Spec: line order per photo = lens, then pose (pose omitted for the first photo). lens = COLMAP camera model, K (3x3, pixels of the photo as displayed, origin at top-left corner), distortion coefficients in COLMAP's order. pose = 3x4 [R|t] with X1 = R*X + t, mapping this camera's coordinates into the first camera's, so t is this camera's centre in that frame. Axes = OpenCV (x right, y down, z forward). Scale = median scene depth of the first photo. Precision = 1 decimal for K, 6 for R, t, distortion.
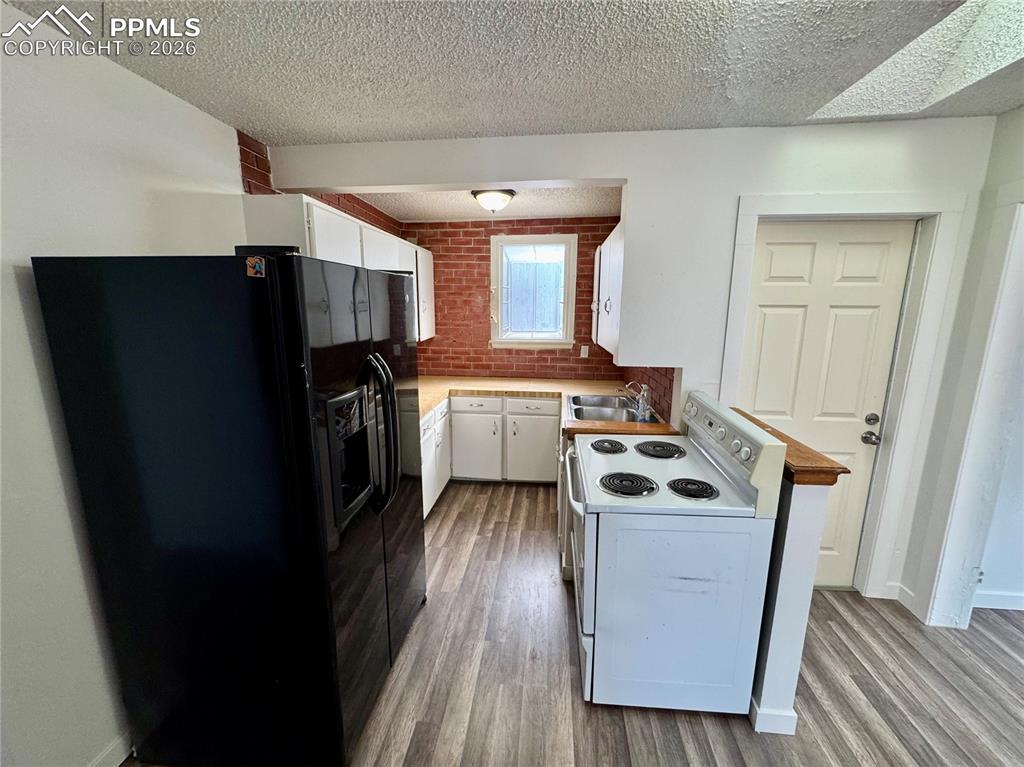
lens RADIAL K [[408.6, 0, 512.0], [0, 408.6, 383.5], [0, 0, 1]] dist [-0.004920, -0.000106]
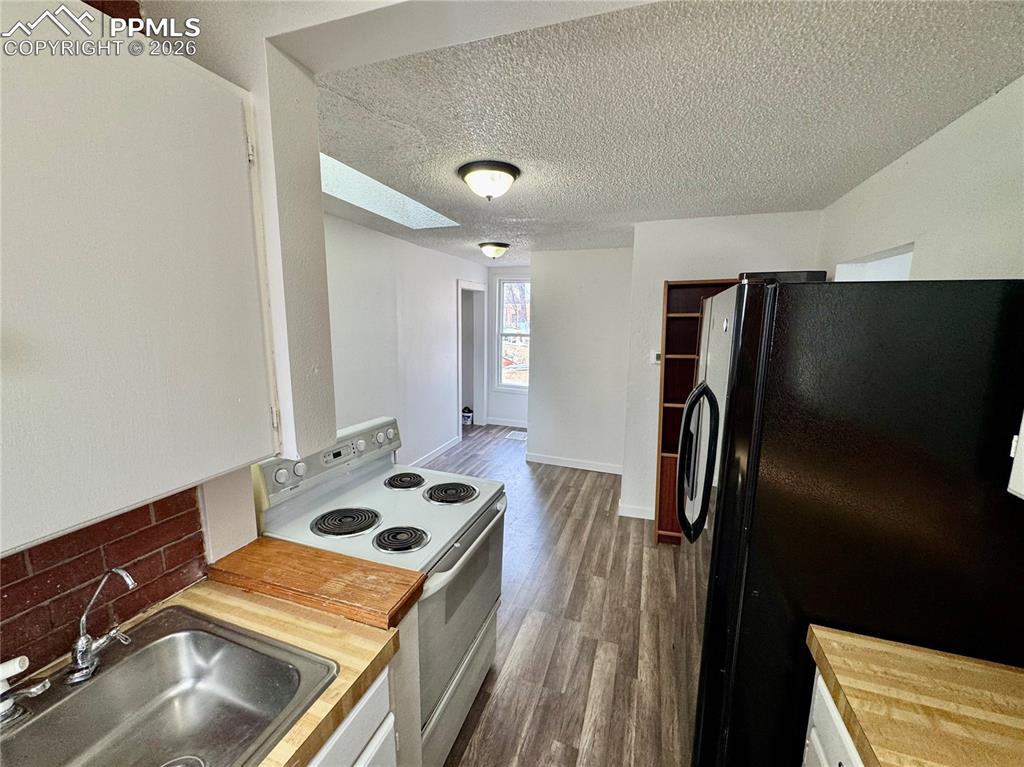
lens RADIAL K [[408.6, 0, 512.0], [0, 408.6, 383.5], [0, 0, 1]] dist [-0.004920, -0.000106]
pose [[-0.973196, -0.054110, 0.223519, -0.072288], [0.025036, 0.941223, 0.336857, -0.285803], [-0.228609, 0.333424, -0.914640, 1.400710]]
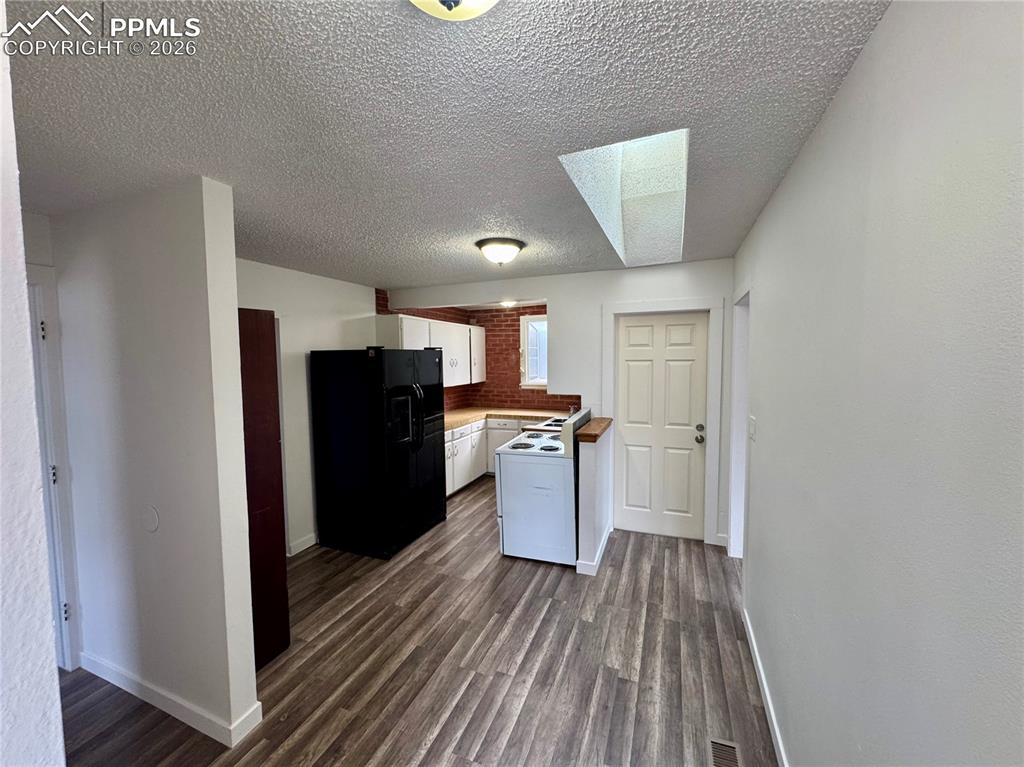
lens RADIAL K [[408.6, 0, 512.0], [0, 408.6, 383.5], [0, 0, 1]] dist [-0.004920, -0.000106]
pose [[0.961751, 0.000948, -0.273923, 0.611792], [-0.034960, 0.992241, -0.119312, 0.135814], [0.271684, 0.124325, 0.954322, -0.806258]]
